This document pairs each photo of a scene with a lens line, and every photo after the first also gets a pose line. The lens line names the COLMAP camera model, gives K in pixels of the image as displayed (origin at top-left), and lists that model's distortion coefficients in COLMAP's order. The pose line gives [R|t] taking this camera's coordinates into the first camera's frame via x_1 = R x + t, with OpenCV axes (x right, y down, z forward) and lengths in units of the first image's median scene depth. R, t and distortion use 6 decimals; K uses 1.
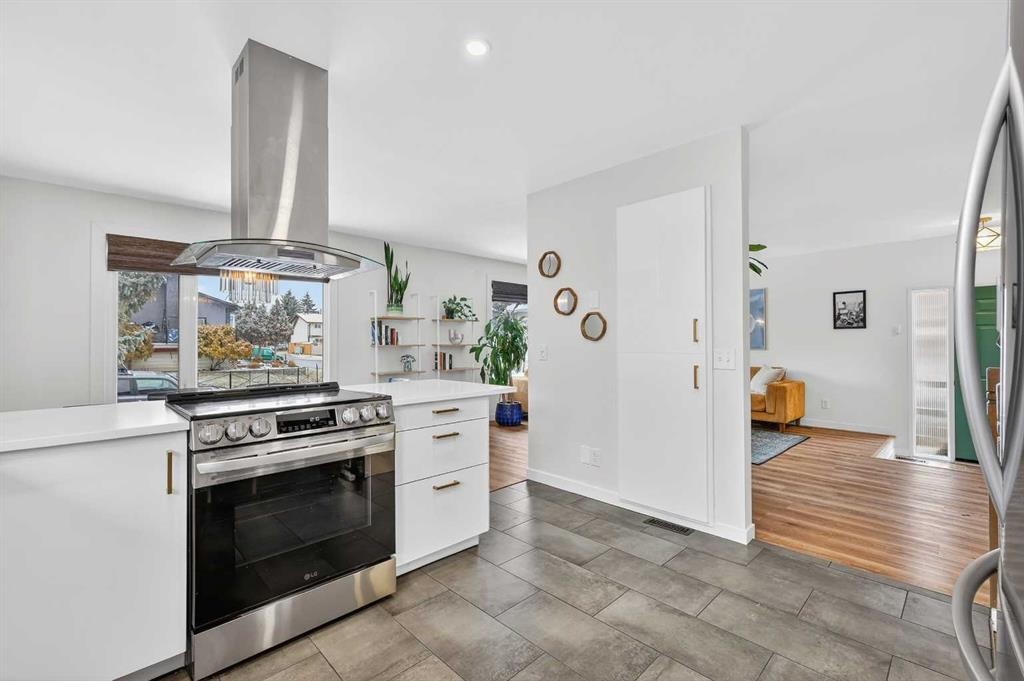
lens RADIAL K [[446.9, 0, 512.4], [0, 446.9, 337.1], [0, 0, 1]] dist [0.008314, -0.000969]
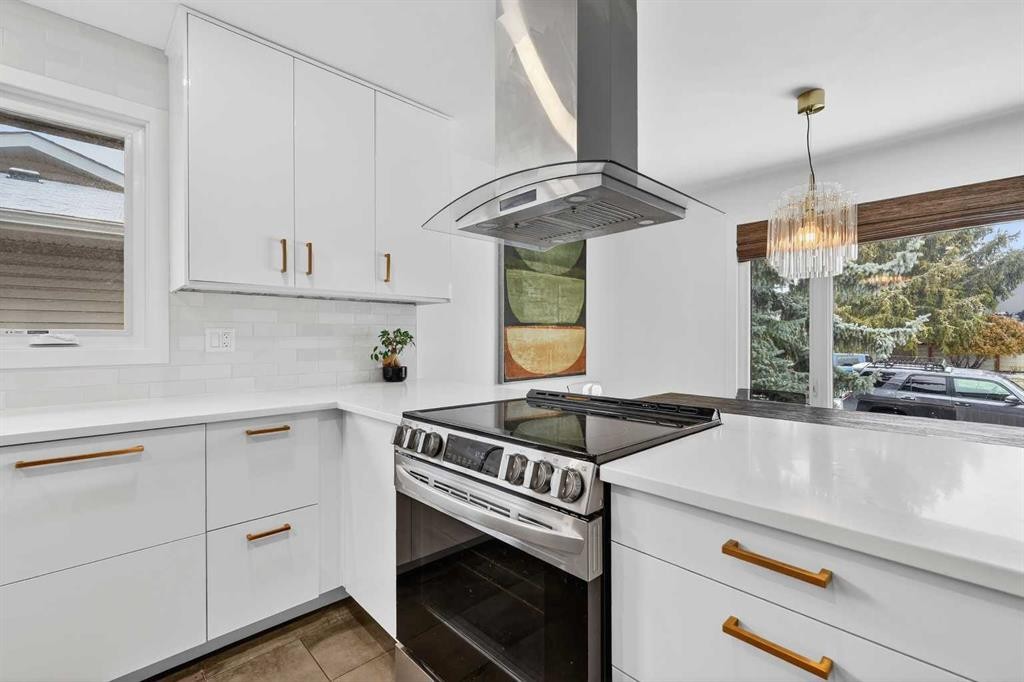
lens RADIAL K [[446.9, 0, 512.4], [0, 446.9, 338.7], [0, 0, 1]] dist [0.008314, -0.000969]
pose [[-0.011773, 0.007938, -0.999899, 0.150777], [0.011628, 0.999902, 0.007801, 0.013436], [0.999863, -0.011535, -0.011864, 0.855736]]
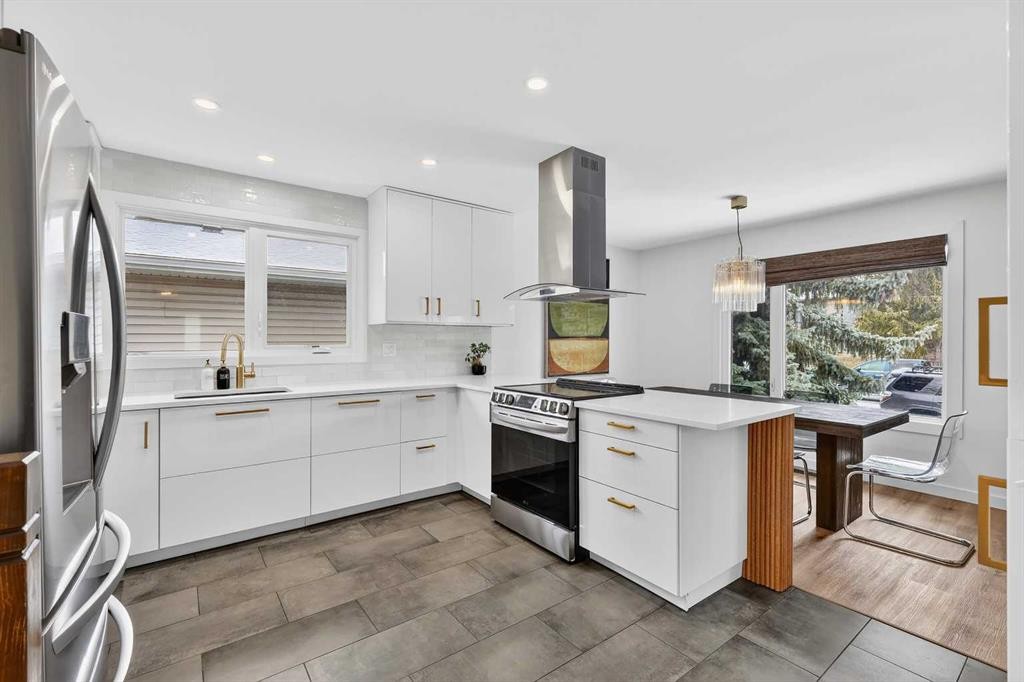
lens RADIAL K [[446.9, 0, 513.4], [0, 446.9, 340.8], [0, 0, 1]] dist [0.008314, -0.000969]
pose [[-0.126825, 0.008007, -0.991893, 0.853742], [0.008578, 0.999939, 0.006975, -0.025828], [0.991888, -0.007624, -0.126886, 0.920228]]
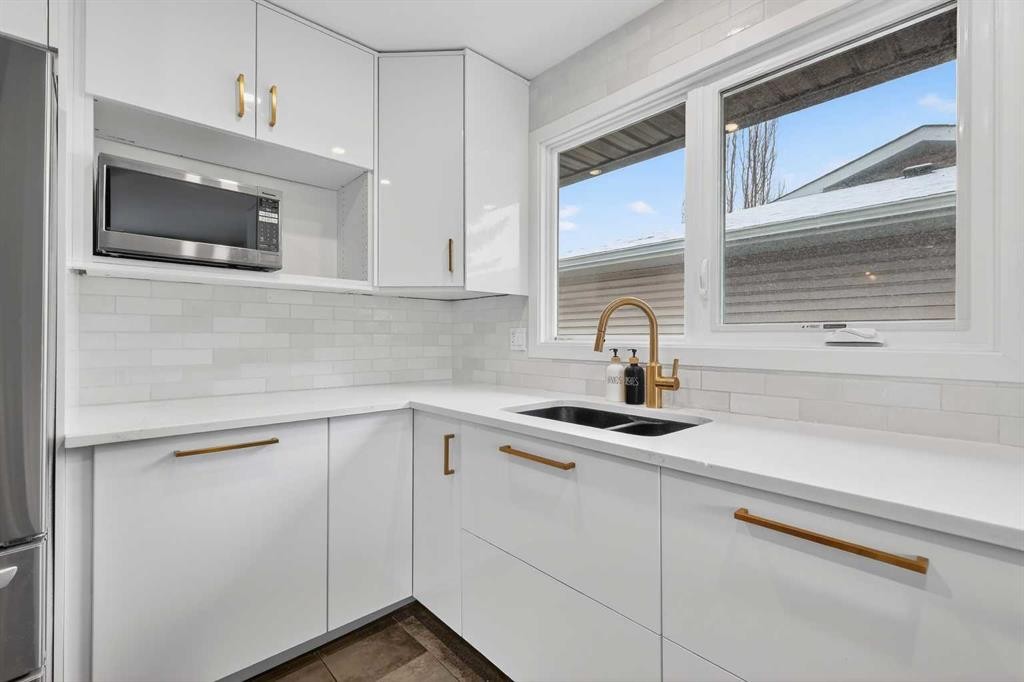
lens RADIAL K [[446.9, 0, 516.1], [0, 446.9, 337.7], [0, 0, 1]] dist [0.008314, -0.000969]
pose [[-0.999577, 0.004888, 0.028669, -0.208602], [0.004672, 0.999960, -0.007596, 0.015867], [-0.028705, -0.007459, -0.999560, 0.635701]]
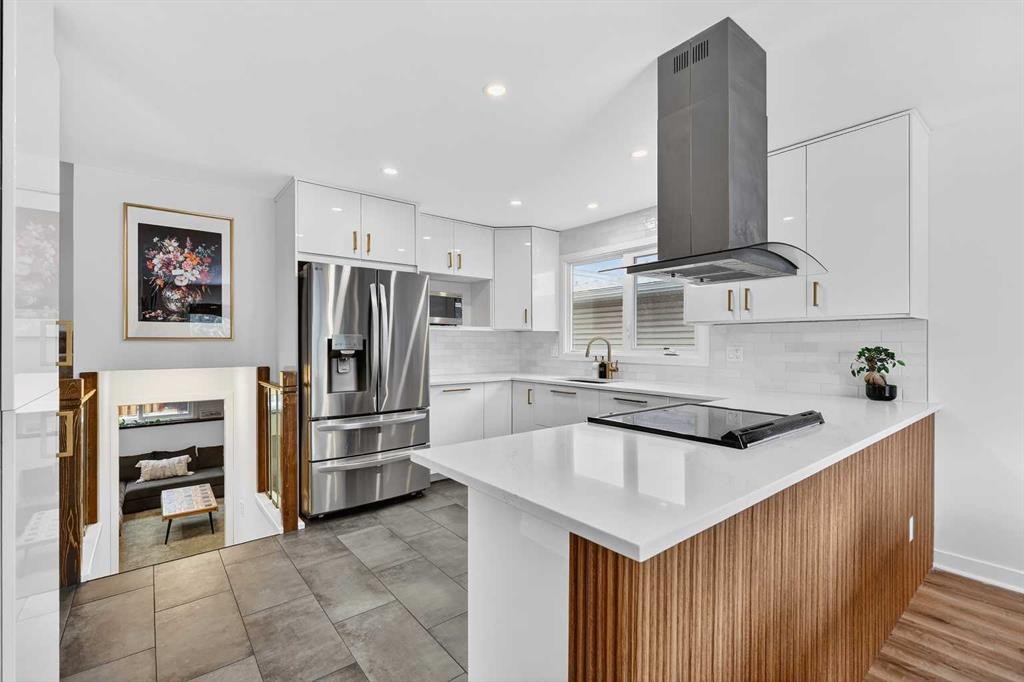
lens RADIAL K [[446.9, 0, 515.8], [0, 446.9, 345.4], [0, 0, 1]] dist [0.008314, -0.000969]
pose [[-0.996066, 0.006737, 0.088360, -0.188935], [0.006438, 0.999973, -0.003664, -0.011003], [-0.088382, -0.003081, -0.996082, 1.776413]]
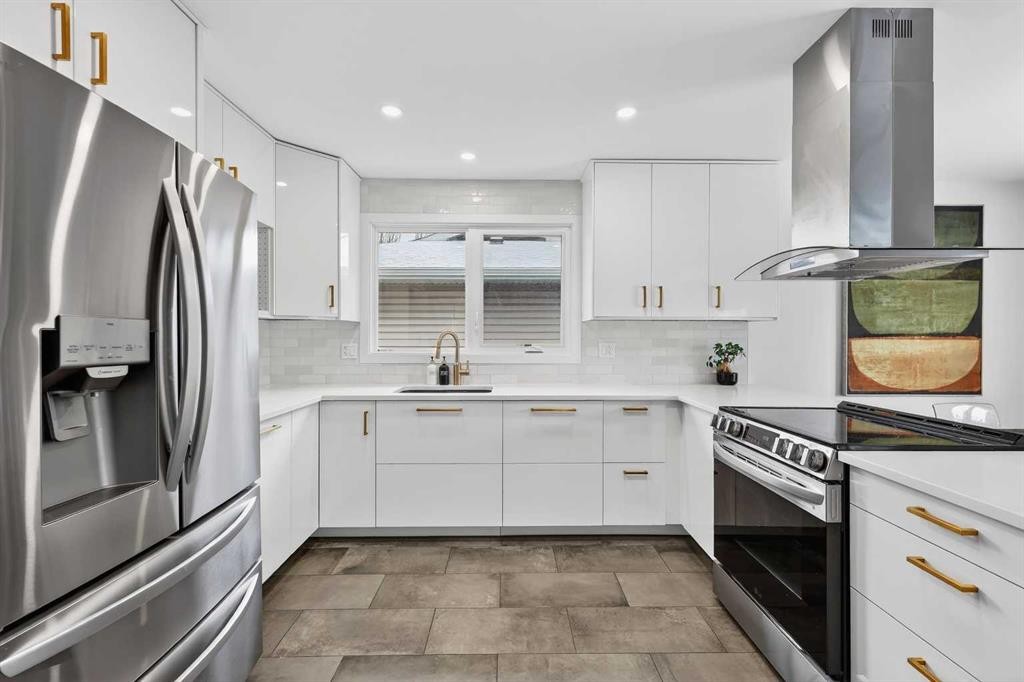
lens RADIAL K [[446.9, 0, 514.5], [0, 446.9, 336.8], [0, 0, 1]] dist [0.008314, -0.000969]
pose [[-0.687343, 0.005924, -0.726309, 0.504903], [0.008280, 0.999966, 0.000320, -0.030131], [0.726286, -0.005793, -0.687368, 1.029822]]
